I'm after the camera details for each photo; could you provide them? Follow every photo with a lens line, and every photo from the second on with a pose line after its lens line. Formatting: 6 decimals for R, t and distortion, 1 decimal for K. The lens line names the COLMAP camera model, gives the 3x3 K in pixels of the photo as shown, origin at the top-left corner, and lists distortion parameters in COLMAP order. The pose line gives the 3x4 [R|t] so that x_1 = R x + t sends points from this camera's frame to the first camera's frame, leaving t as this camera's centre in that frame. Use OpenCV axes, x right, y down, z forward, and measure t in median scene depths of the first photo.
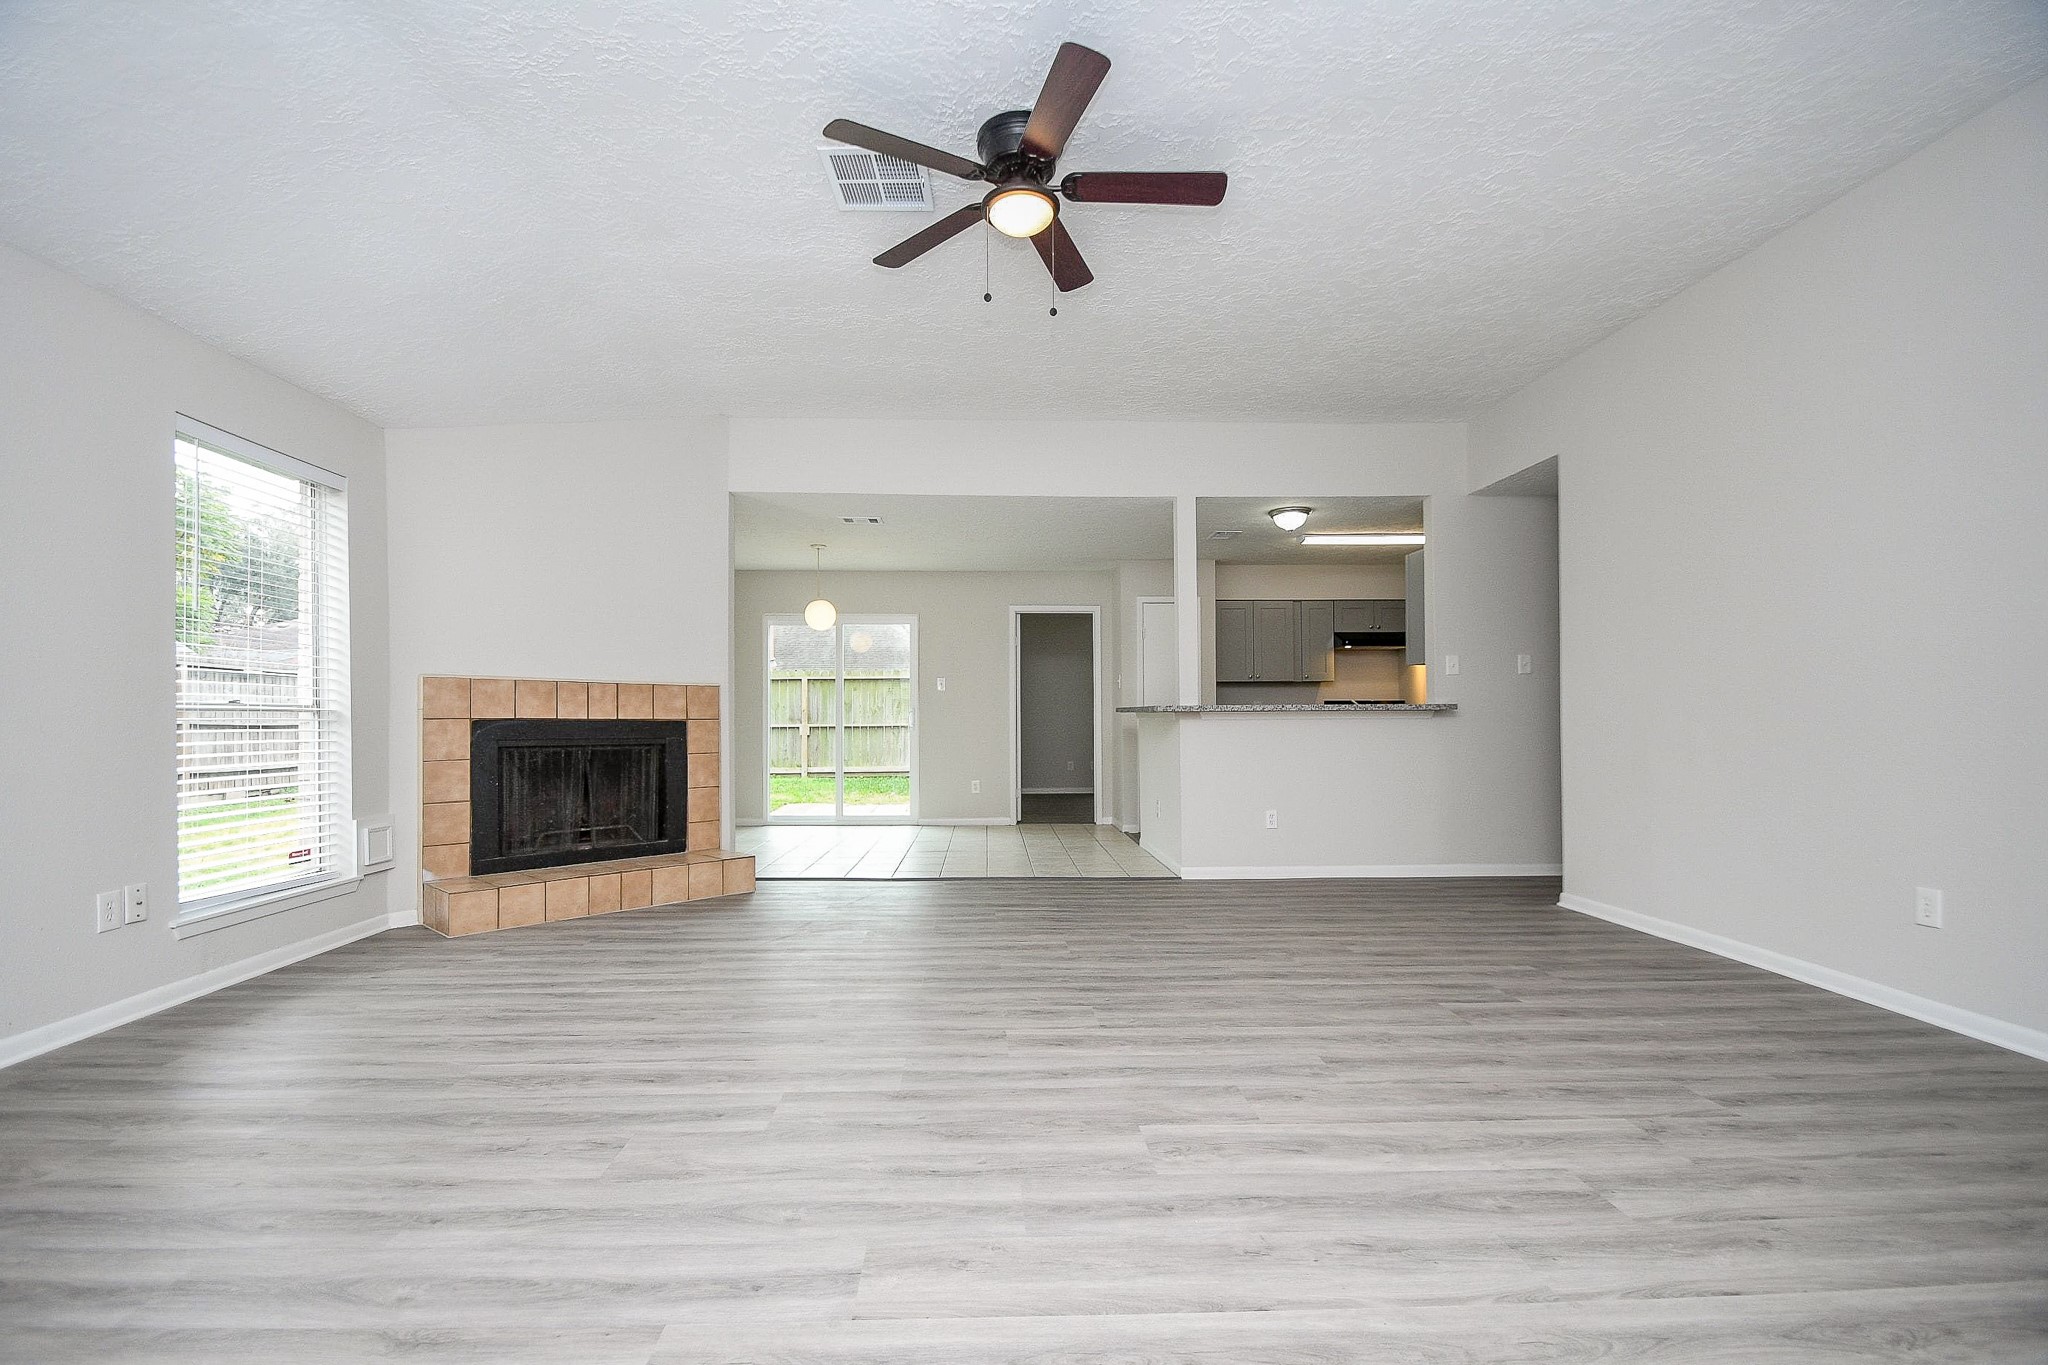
lens RADIAL K [[867.3, 0, 1009.0], [0, 867.3, 711.0], [0, 0, 1]] dist [0.000155, -0.007073]
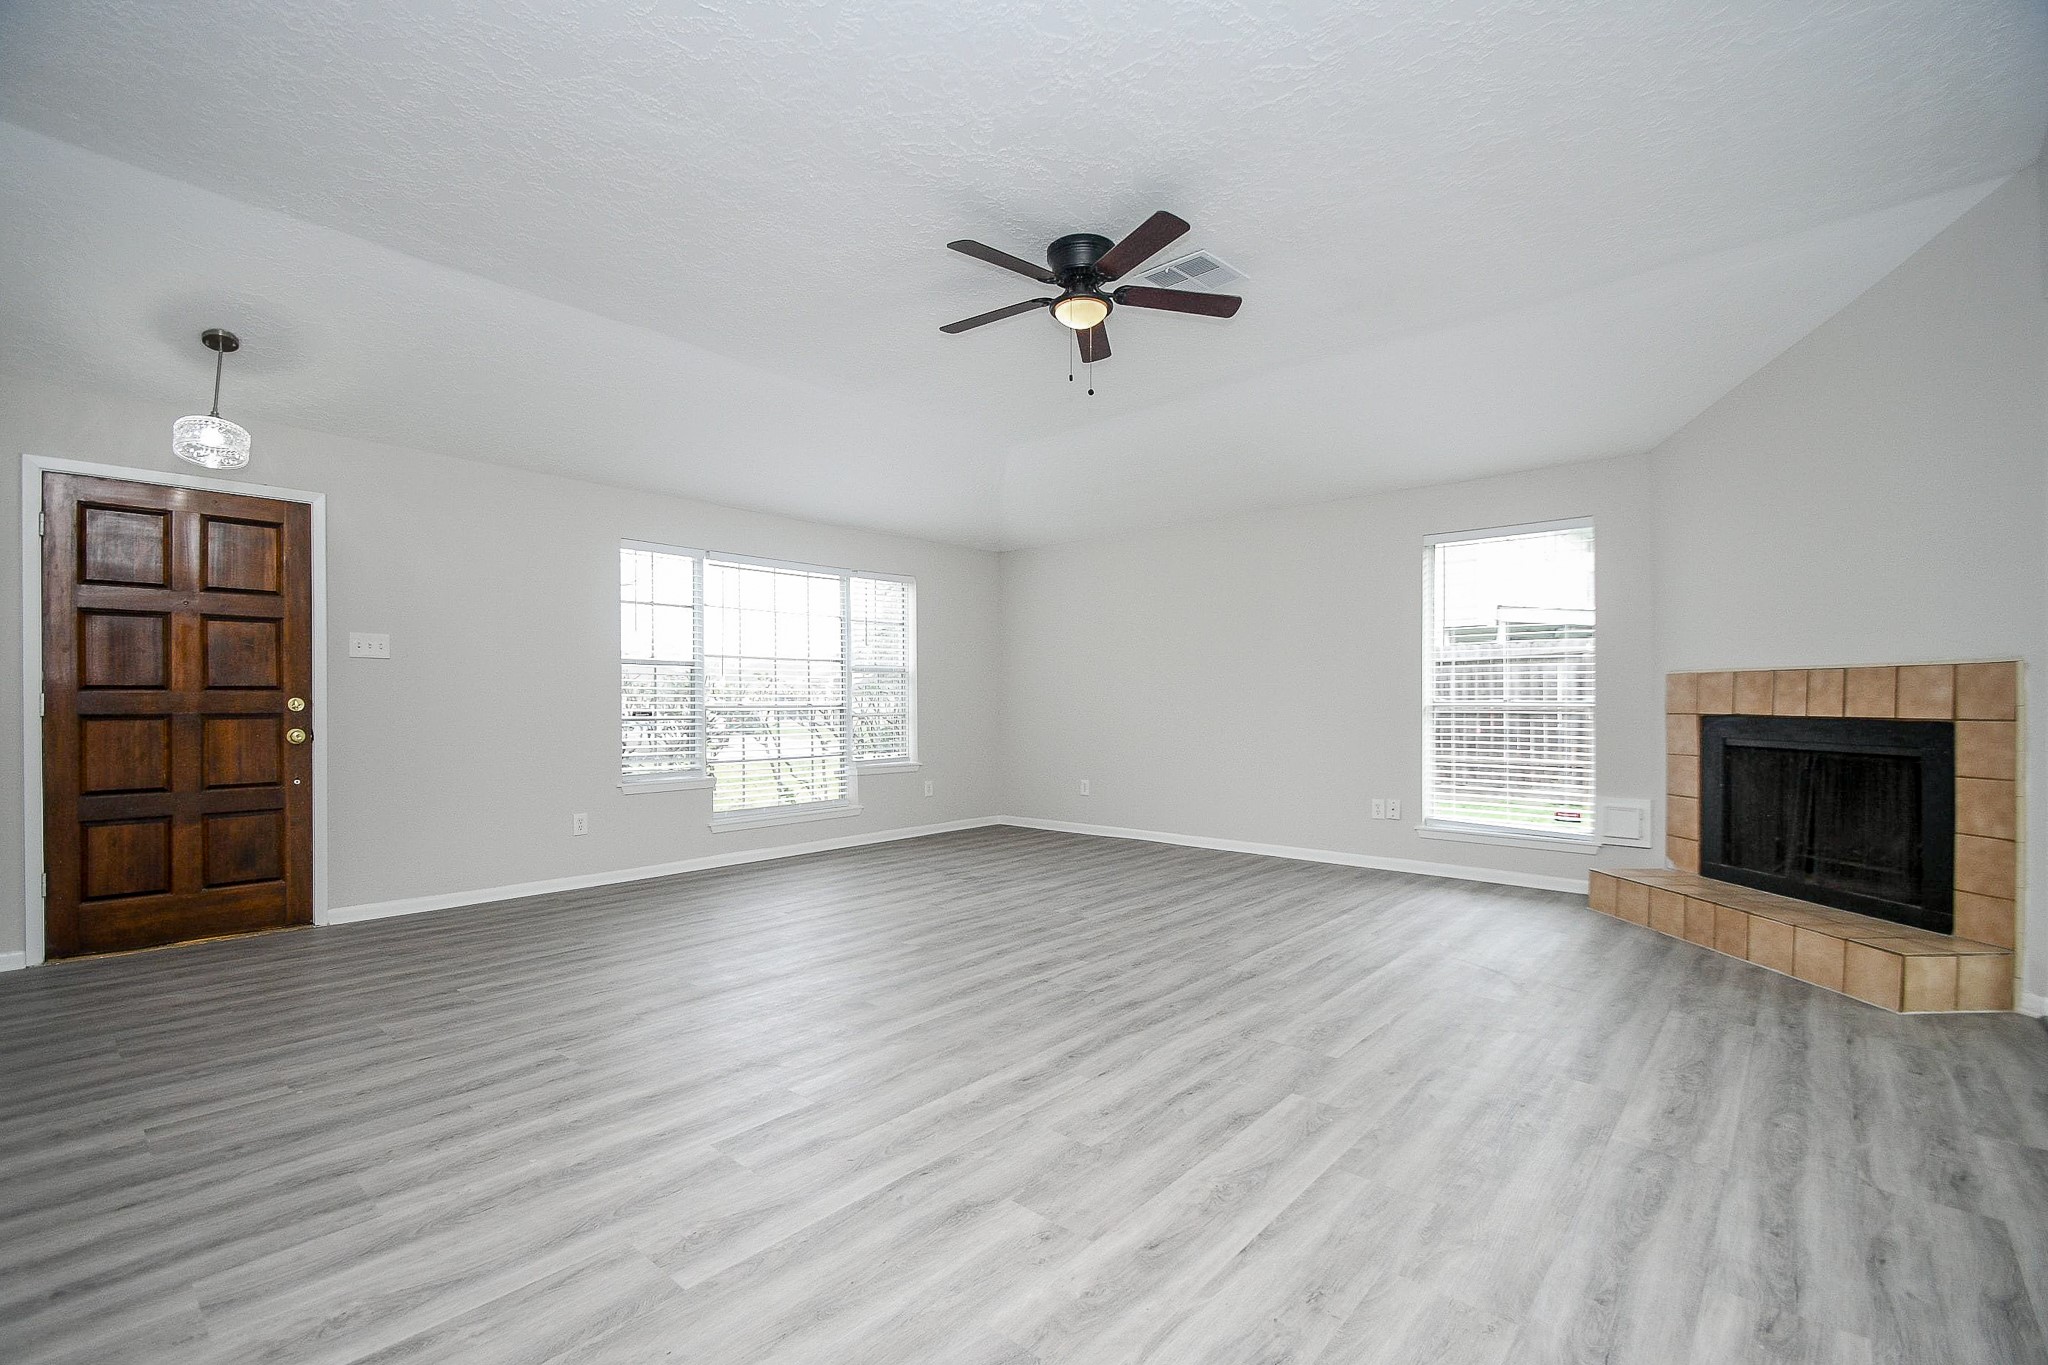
lens RADIAL K [[867.3, 0, 1009.0], [0, 867.3, 711.0], [0, 0, 1]] dist [0.000155, -0.007073]
pose [[-0.674842, 0.008647, -0.737911, 0.622145], [0.007292, 0.999961, 0.005050, -0.005266], [0.737926, -0.001973, -0.674879, 1.088281]]
